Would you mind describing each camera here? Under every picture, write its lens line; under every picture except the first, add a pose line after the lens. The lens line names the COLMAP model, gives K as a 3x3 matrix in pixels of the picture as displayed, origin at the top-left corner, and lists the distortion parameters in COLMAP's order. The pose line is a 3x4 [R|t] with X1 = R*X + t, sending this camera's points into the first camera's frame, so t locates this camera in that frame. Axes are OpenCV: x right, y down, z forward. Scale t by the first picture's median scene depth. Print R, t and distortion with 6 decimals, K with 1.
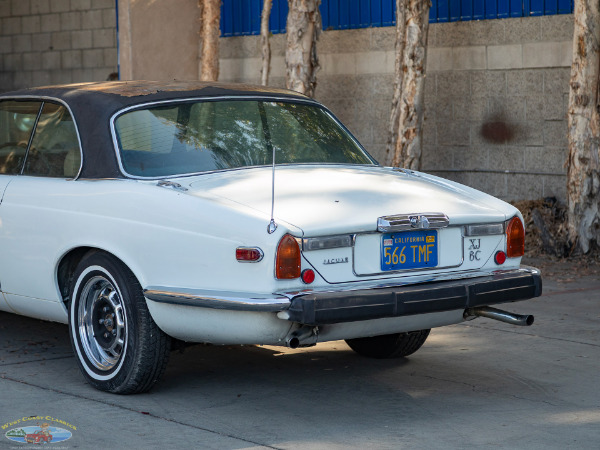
lens RADIAL K [[1912.4, 0, 298.8], [0, 1912.4, 225.2], [0, 0, 1]] dist [-0.044262, 0.000000]
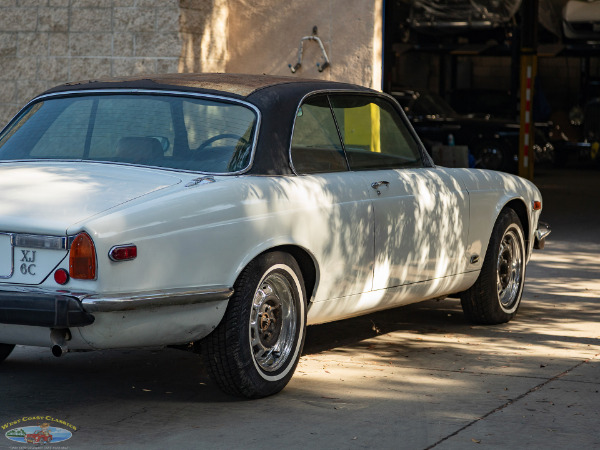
lens RADIAL K [[1912.4, 0, 286.8], [0, 1912.4, 204.4], [0, 0, 1]] dist [-0.044262, 0.000000]
pose [[0.451354, 0.087594, -0.888035, 0.944480], [-0.097554, 0.994049, 0.048468, -0.069969], [0.886996, 0.064755, 0.457214, 0.693488]]
